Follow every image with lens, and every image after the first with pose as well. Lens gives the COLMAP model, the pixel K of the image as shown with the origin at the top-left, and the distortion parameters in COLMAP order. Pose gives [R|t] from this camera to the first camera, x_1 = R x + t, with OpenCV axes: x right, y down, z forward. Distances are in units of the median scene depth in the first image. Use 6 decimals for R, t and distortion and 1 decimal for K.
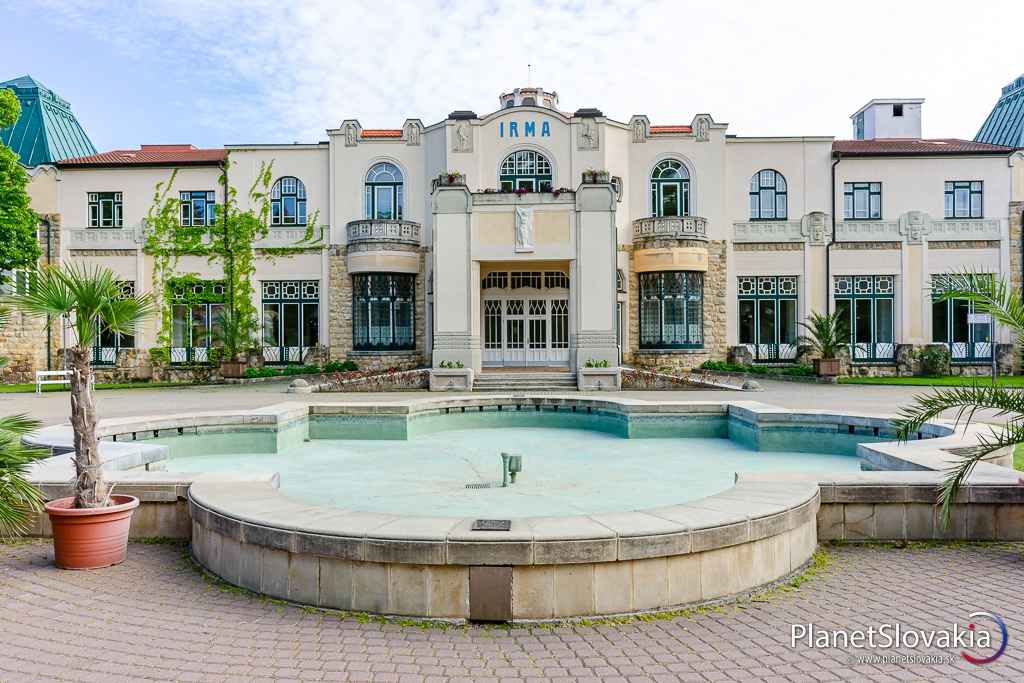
lens RADIAL K [[790.3, 0, 521.8], [0, 790.3, 344.6], [0, 0, 1]] dist [-0.026543, 0.019330]
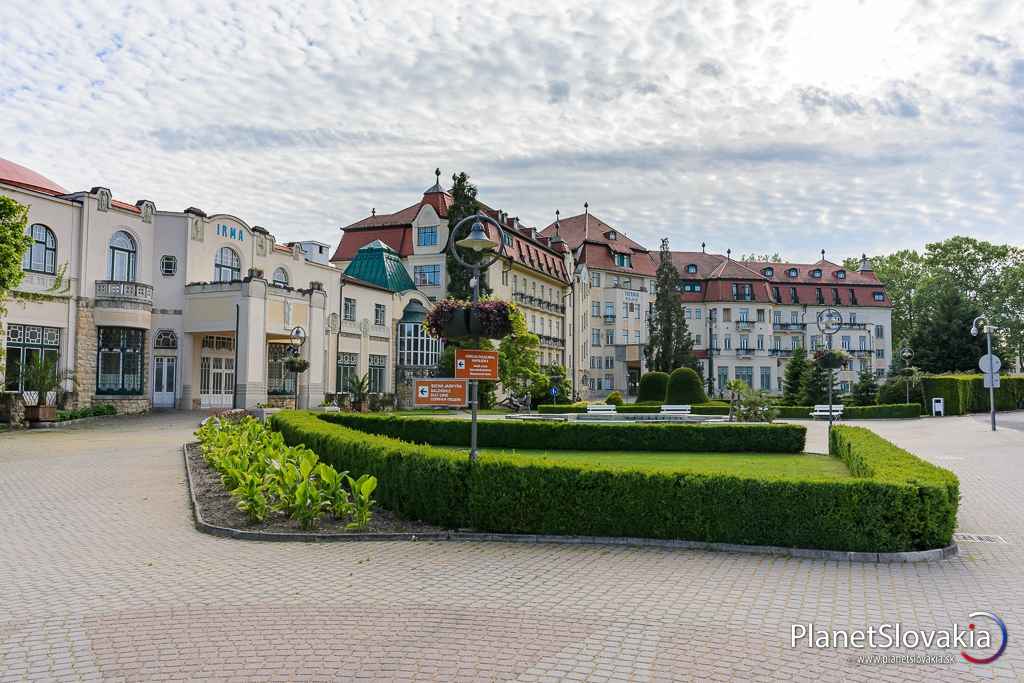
lens RADIAL K [[790.3, 0, 512.3], [0, 790.3, 337.3], [0, 0, 1]] dist [-0.026543, 0.019330]
pose [[0.336011, 0.072752, 0.939044, -1.080311], [-0.008324, 0.997203, -0.074279, 0.003307], [-0.941821, 0.017142, 0.335677, 0.088832]]
